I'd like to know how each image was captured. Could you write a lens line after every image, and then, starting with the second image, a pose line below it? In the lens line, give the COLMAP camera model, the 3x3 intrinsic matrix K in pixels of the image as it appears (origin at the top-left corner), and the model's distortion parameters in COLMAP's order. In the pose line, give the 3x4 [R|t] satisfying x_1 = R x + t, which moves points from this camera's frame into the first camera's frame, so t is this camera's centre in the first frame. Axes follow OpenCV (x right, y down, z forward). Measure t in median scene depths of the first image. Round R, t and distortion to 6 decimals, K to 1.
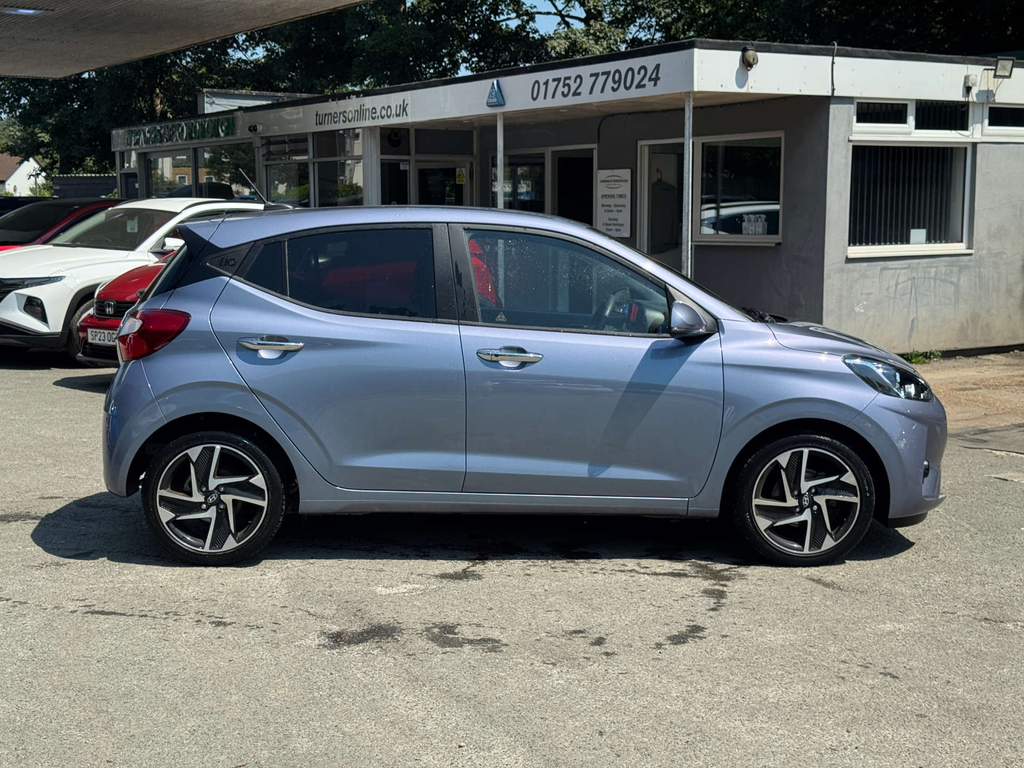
lens RADIAL K [[1420.2, 0, 511.5], [0, 1420.2, 385.7], [0, 0, 1]] dist [0.117551, 0.000000]
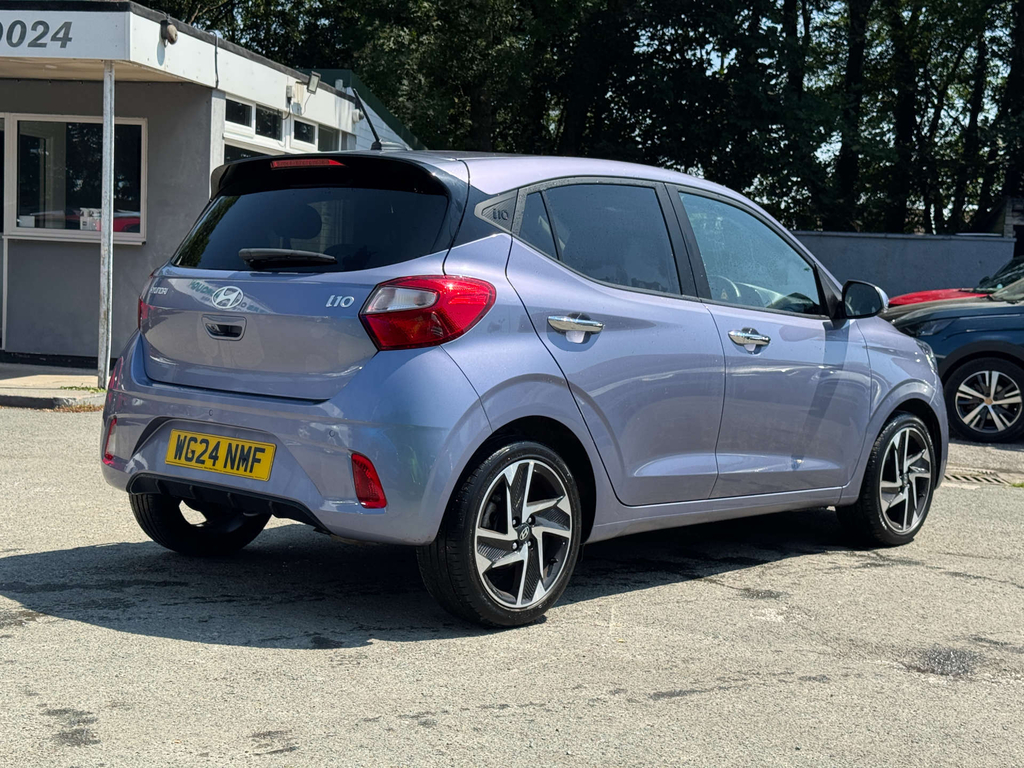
lens RADIAL K [[1420.2, 0, 513.1], [0, 1420.2, 385.2], [0, 0, 1]] dist [0.117551, 0.000000]
pose [[0.703323, -0.027631, 0.710333, -0.717303], [0.040652, 0.999172, -0.001385, 0.003402], [-0.709707, 0.029851, 0.703865, 0.478325]]
